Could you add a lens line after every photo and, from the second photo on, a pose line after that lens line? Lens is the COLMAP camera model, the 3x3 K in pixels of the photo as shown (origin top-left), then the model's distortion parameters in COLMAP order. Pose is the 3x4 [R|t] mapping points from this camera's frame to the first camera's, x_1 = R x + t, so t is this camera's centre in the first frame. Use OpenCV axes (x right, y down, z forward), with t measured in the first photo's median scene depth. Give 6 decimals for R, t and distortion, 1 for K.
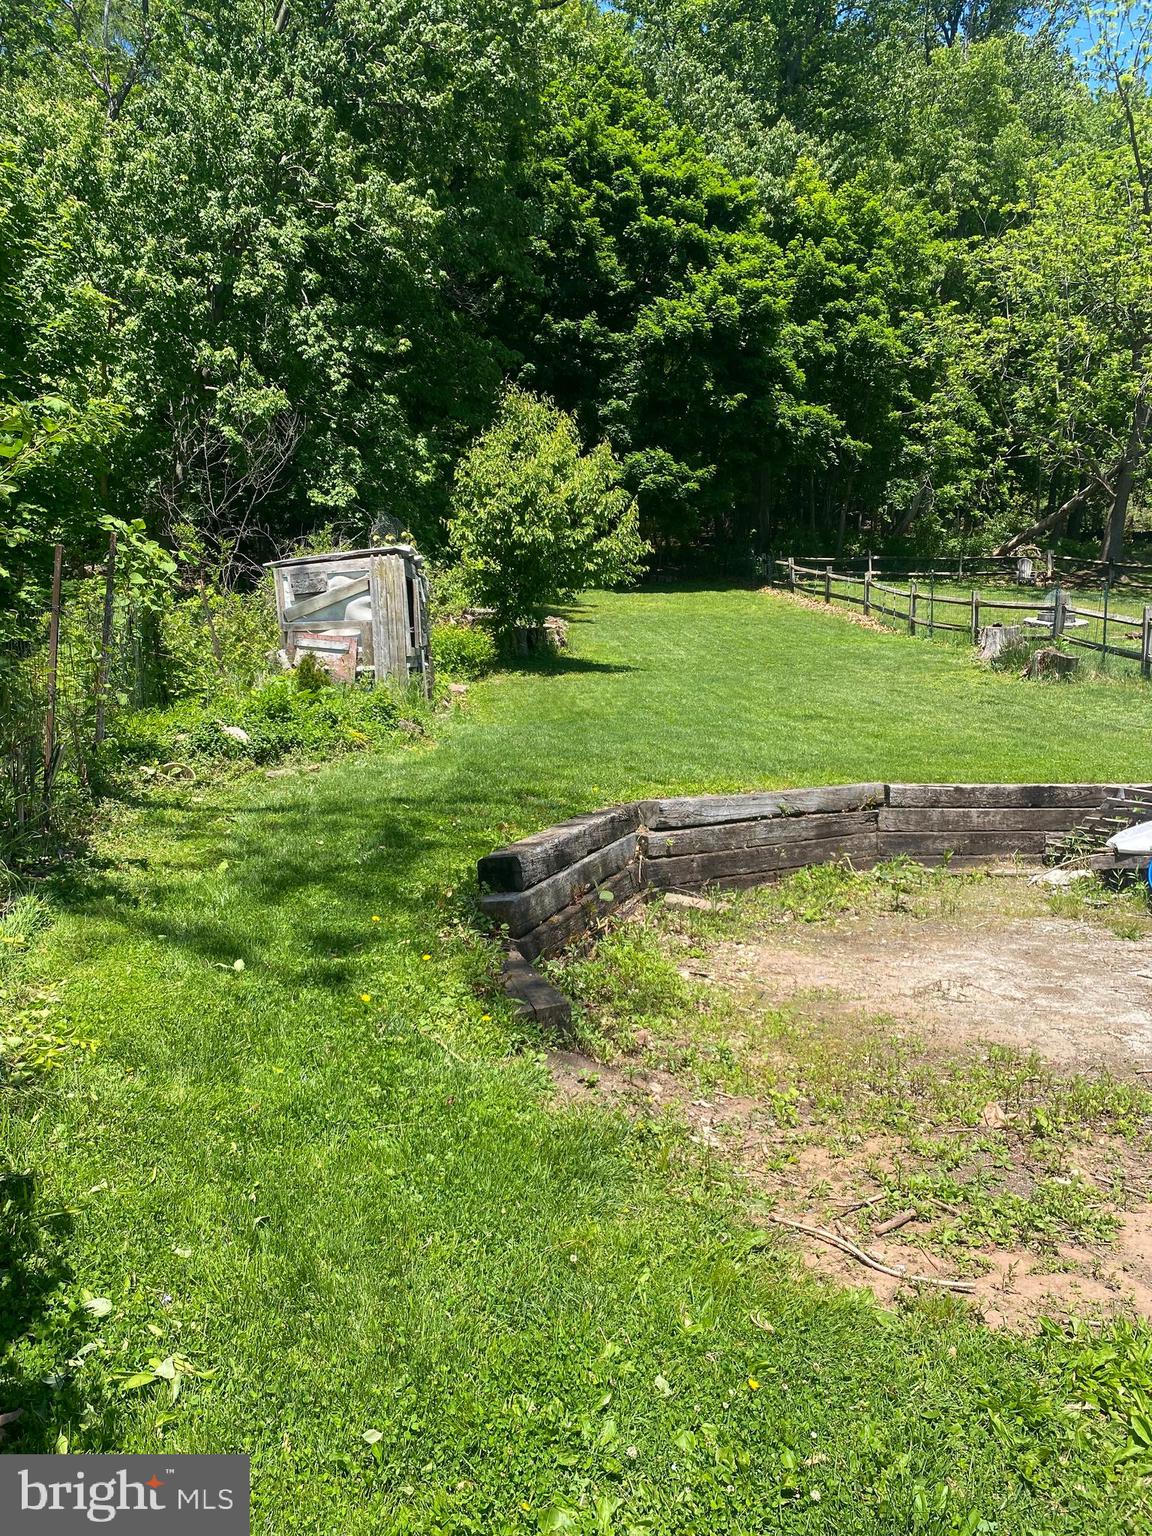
lens RADIAL K [[1195.2, 0, 568.4], [0, 1195.2, 781.1], [0, 0, 1]] dist [0.021262, -0.003879]
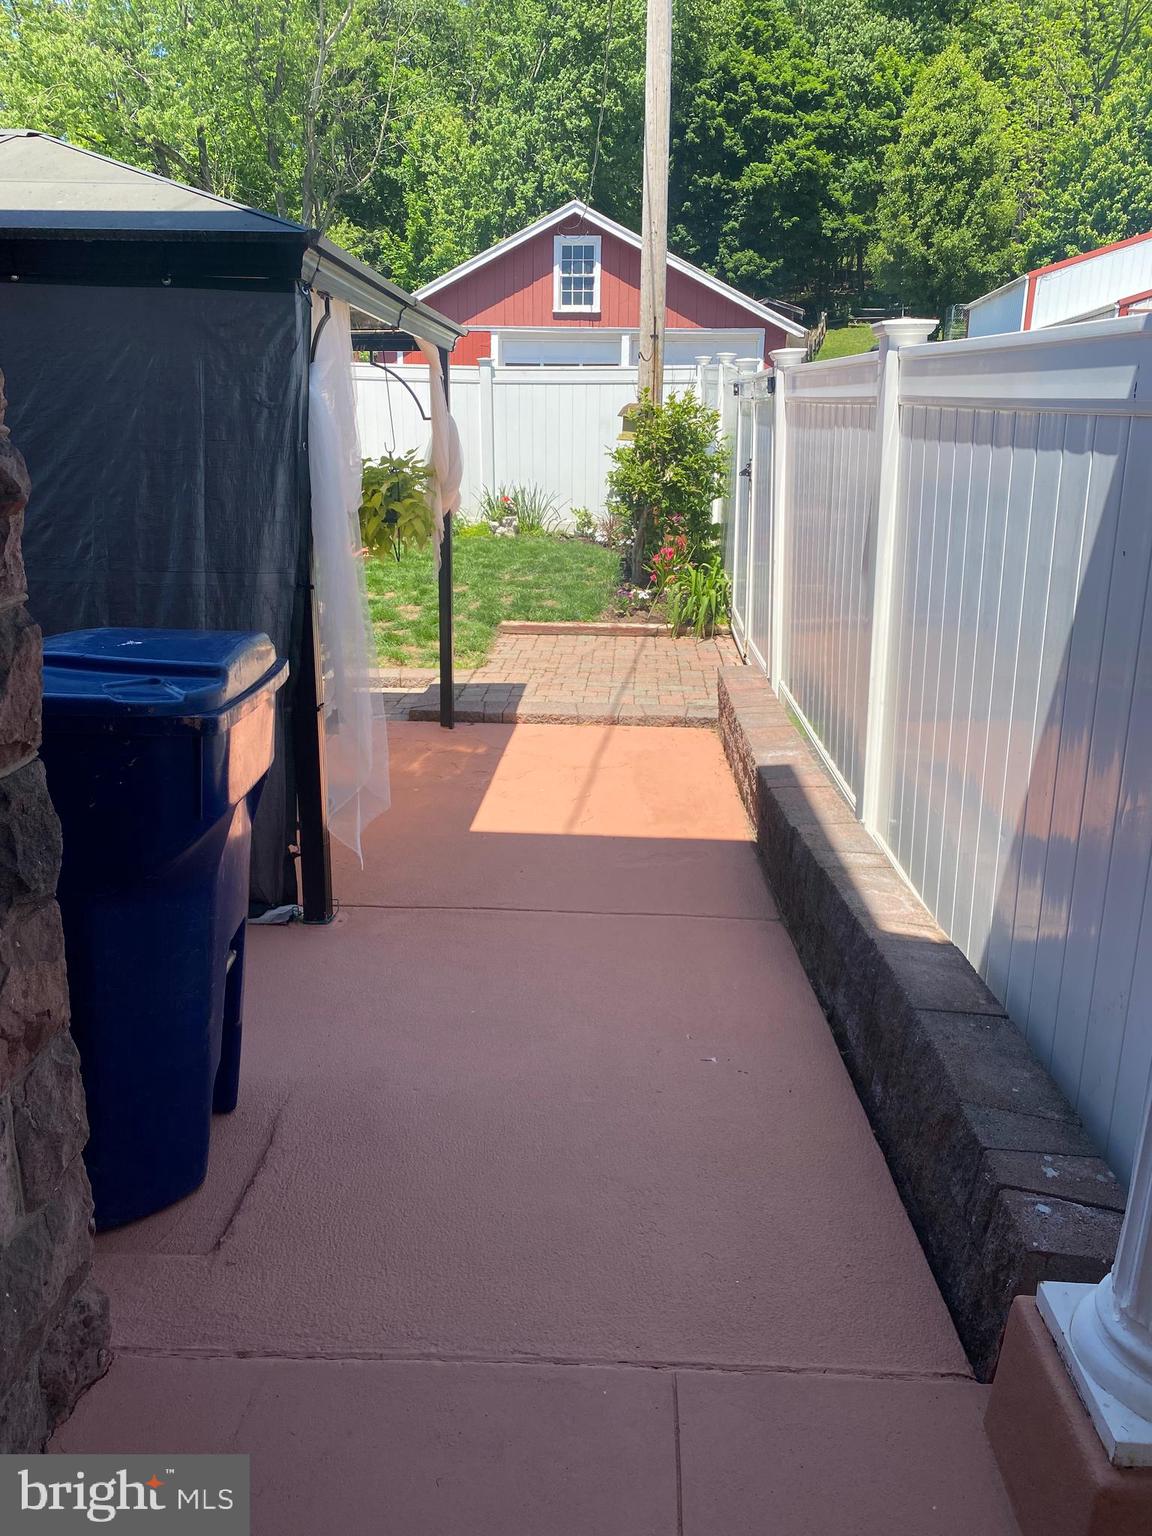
lens RADIAL K [[1160.3, 0, 596.8], [0, 1160.3, 771.6], [0, 0, 1]] dist [0.039607, -0.025729]
pose [[0.950965, 0.103877, -0.291332, 0.471908], [-0.038299, 0.974215, 0.222349, 0.117367], [0.306917, -0.200288, 0.930423, -0.941355]]
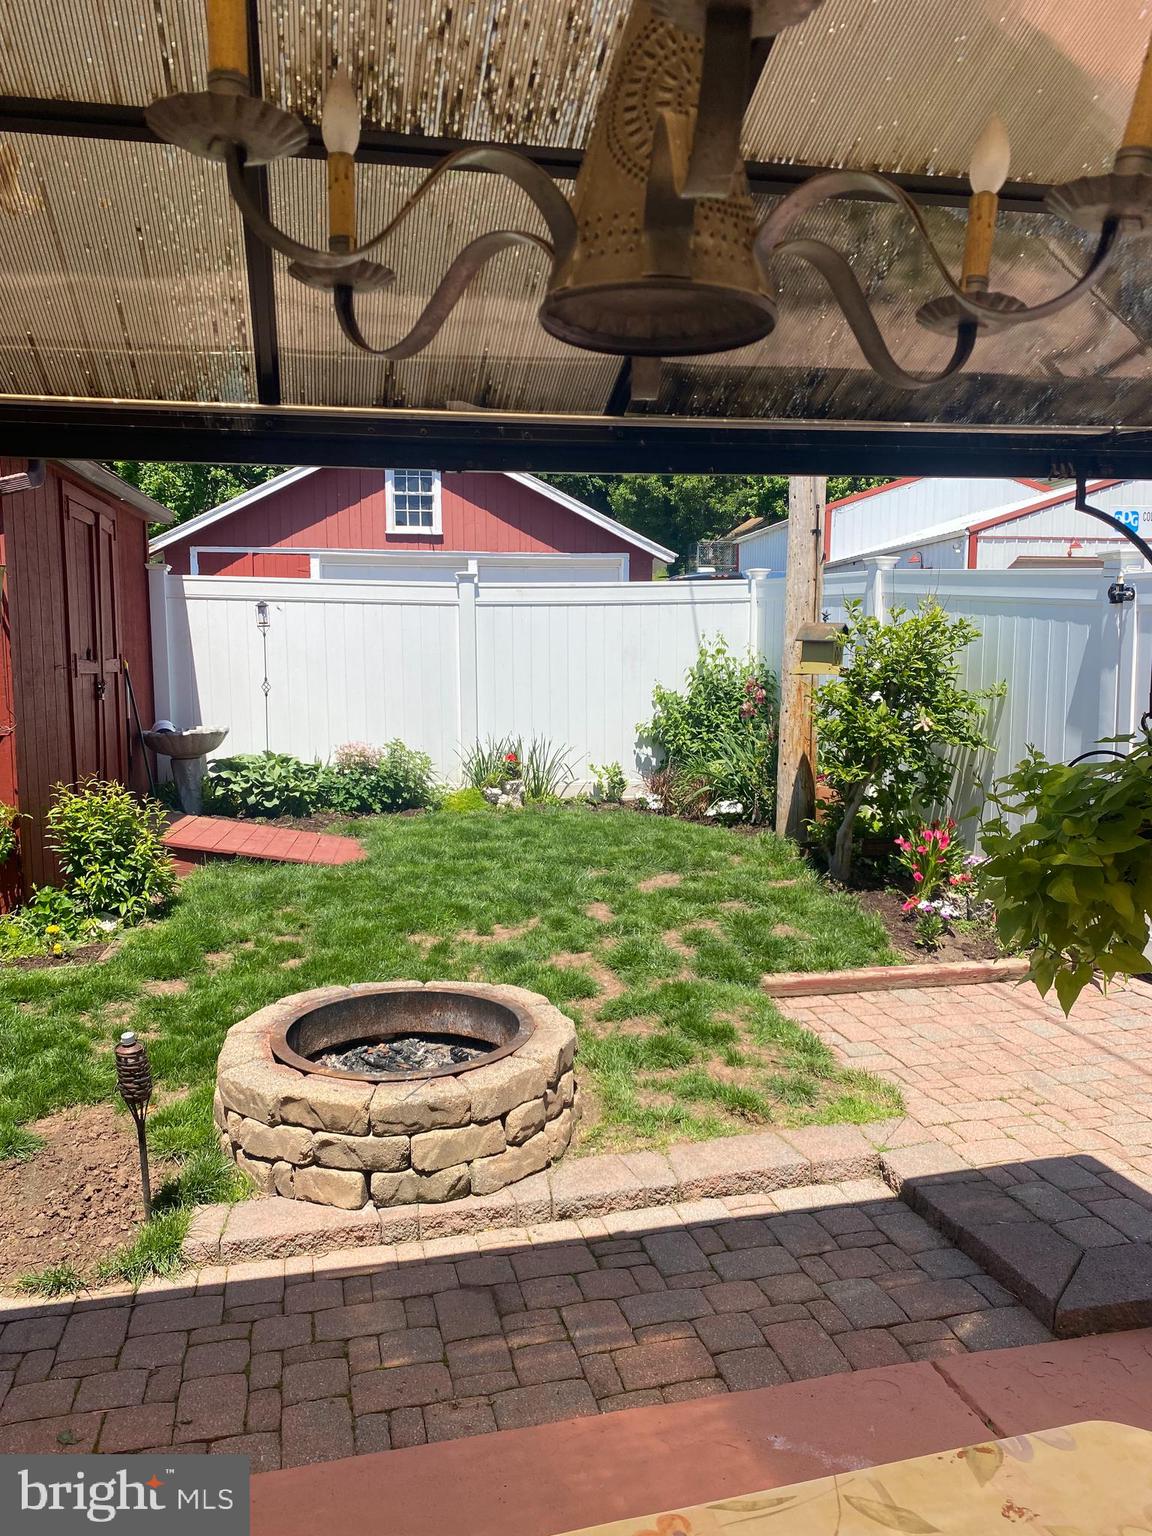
lens RADIAL K [[1165.8, 0, 580.8], [0, 1165.8, 792.0], [0, 0, 1]] dist [0.123541, -0.204249]
pose [[0.998717, 0.002951, -0.050546, 0.350195], [-0.000802, 0.999097, 0.042483, 0.112303], [0.050626, -0.042387, 0.997818, -0.848011]]
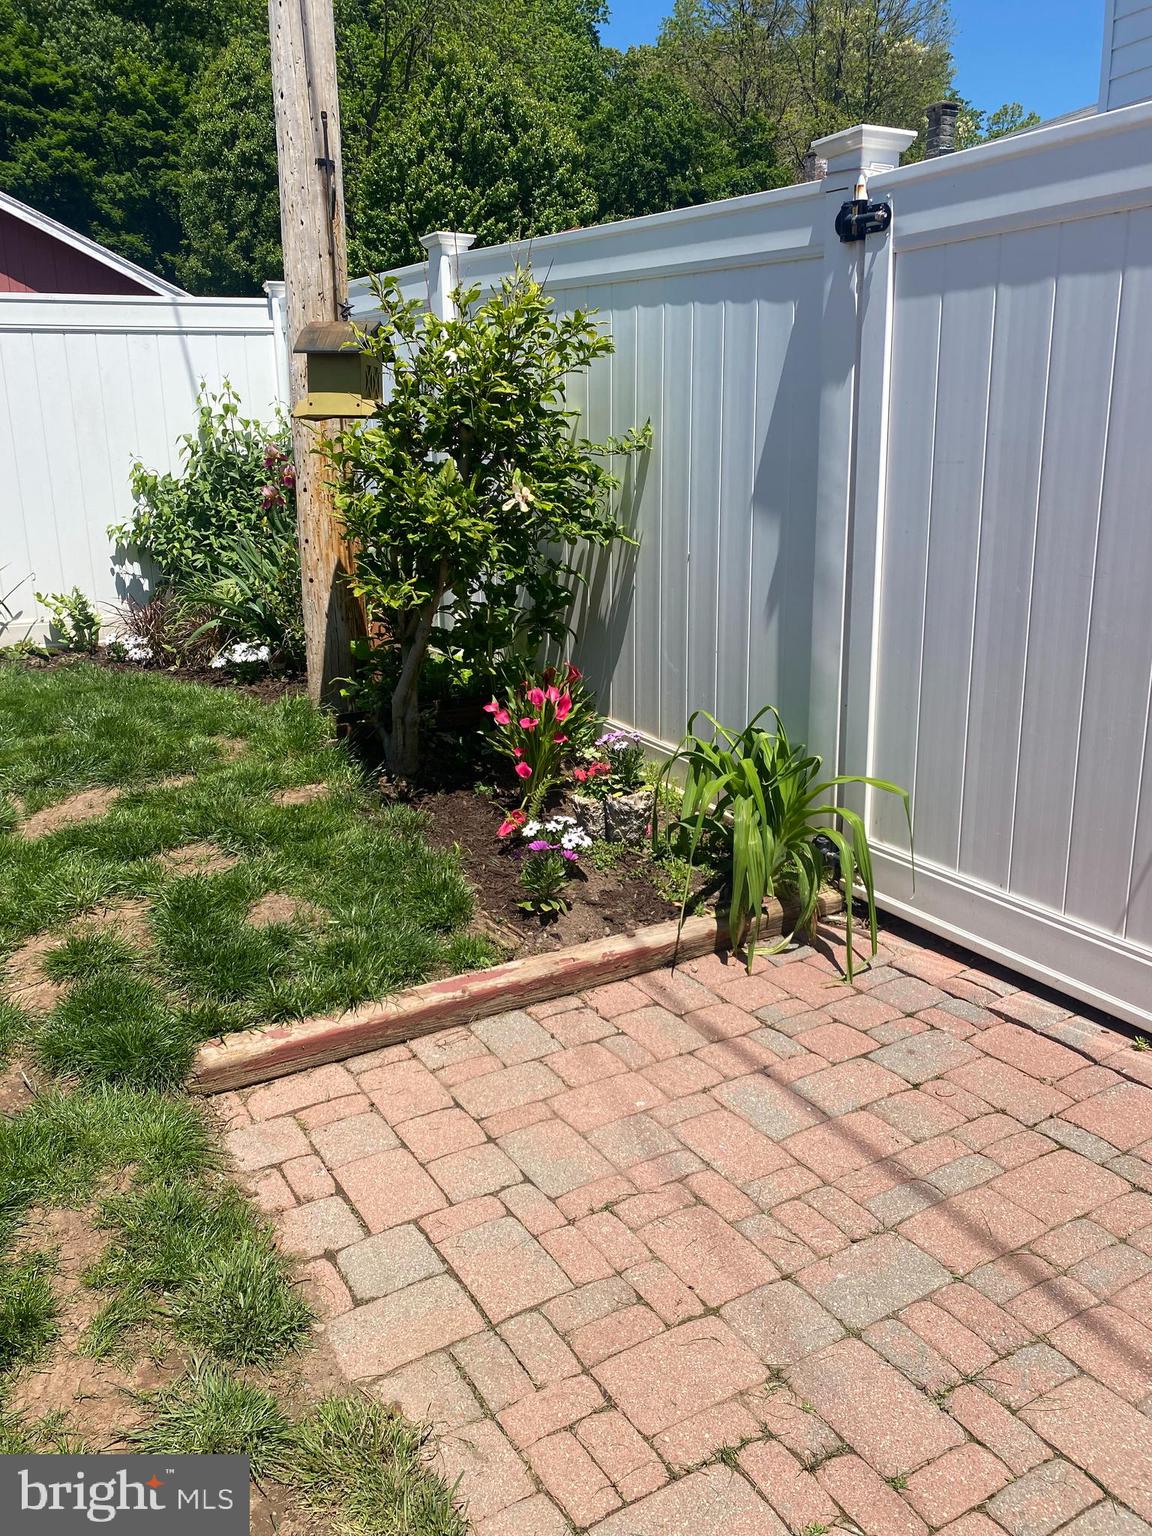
lens RADIAL K [[1167.4, 0, 554.4], [0, 1167.4, 769.8], [0, 0, 1]] dist [0.067229, -0.056644]
pose [[0.971552, -0.074164, 0.224916, 0.373621], [0.033418, 0.983131, 0.179827, 0.114496], [-0.234459, -0.167195, 0.957640, -0.760119]]
